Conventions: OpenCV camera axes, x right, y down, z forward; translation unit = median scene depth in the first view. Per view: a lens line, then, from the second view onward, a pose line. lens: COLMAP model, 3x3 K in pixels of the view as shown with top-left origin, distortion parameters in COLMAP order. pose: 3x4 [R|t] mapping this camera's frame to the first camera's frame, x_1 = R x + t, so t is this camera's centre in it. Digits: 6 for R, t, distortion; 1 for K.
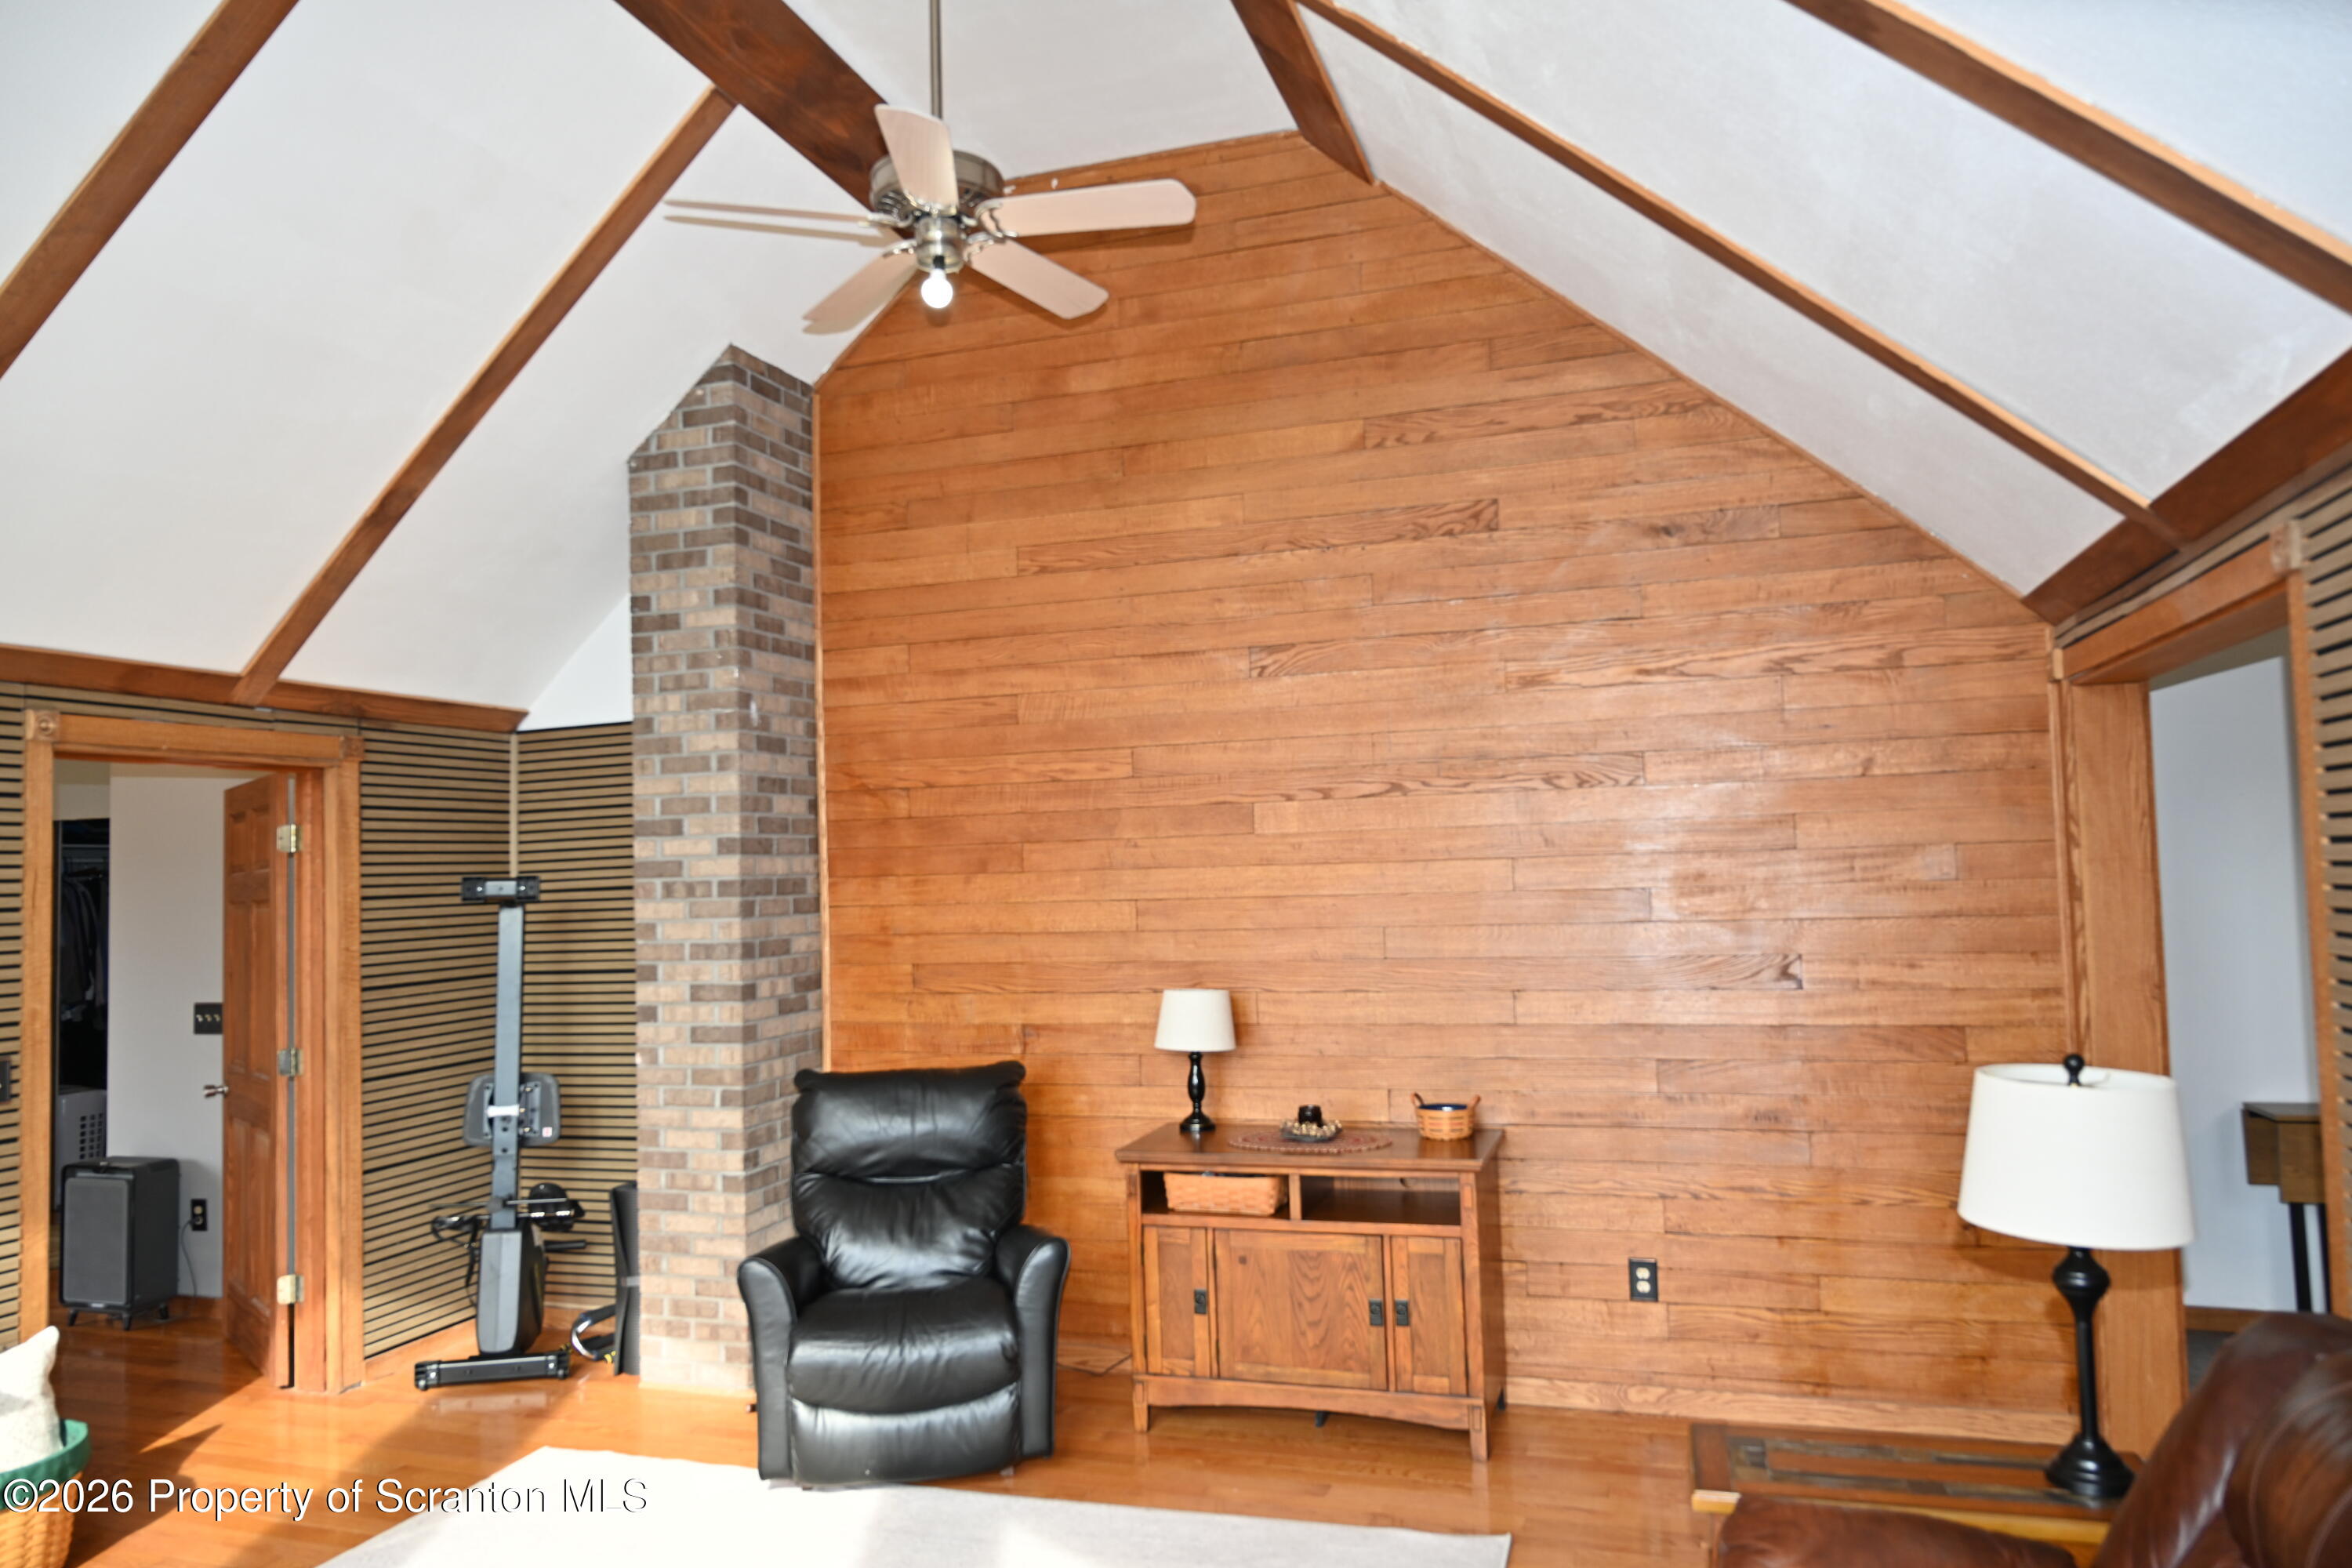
lens RADIAL K [[1566.4, 0, 1176.7], [0, 1566.4, 786.8], [0, 0, 1]] dist [-0.007611, -0.000670]
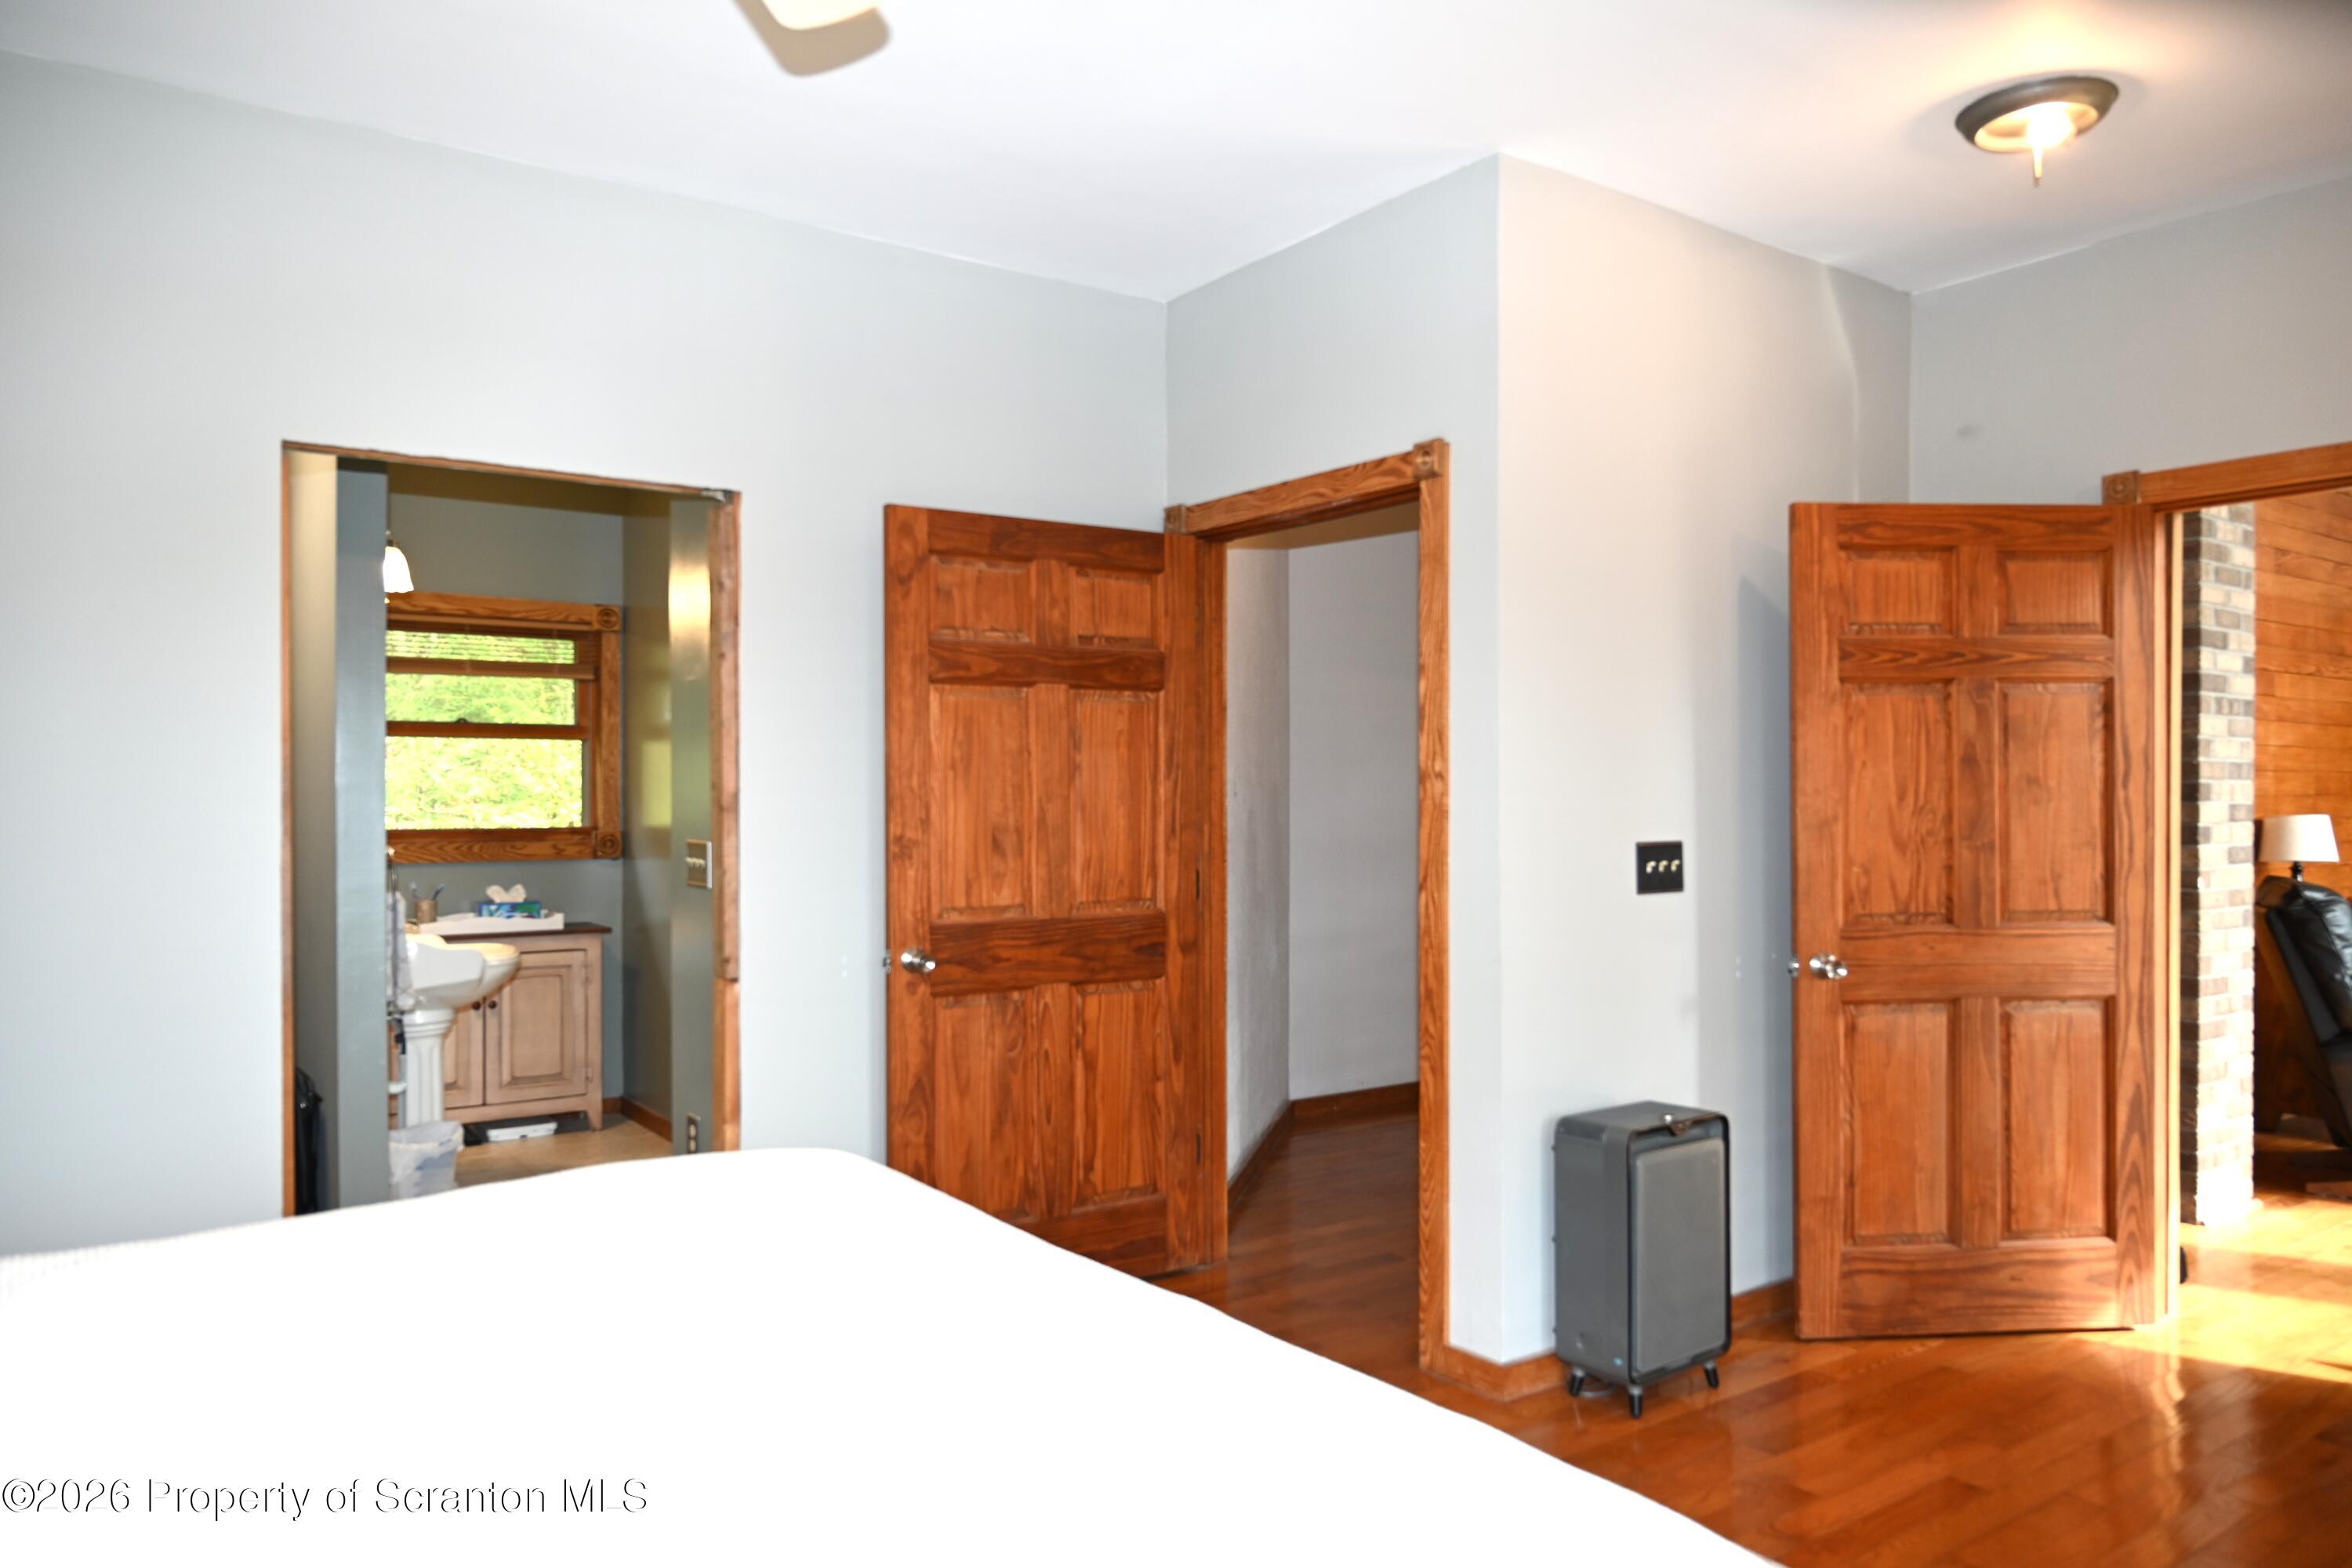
lens RADIAL K [[1566.4, 0, 1171.6], [0, 1566.4, 788.5], [0, 0, 1]] dist [-0.007611, -0.000670]
pose [[0.582068, 0.032653, 0.812484, -1.469674], [-0.062999, 0.998001, 0.005024, 0.151819], [-0.810696, -0.054110, 0.582962, 0.960793]]
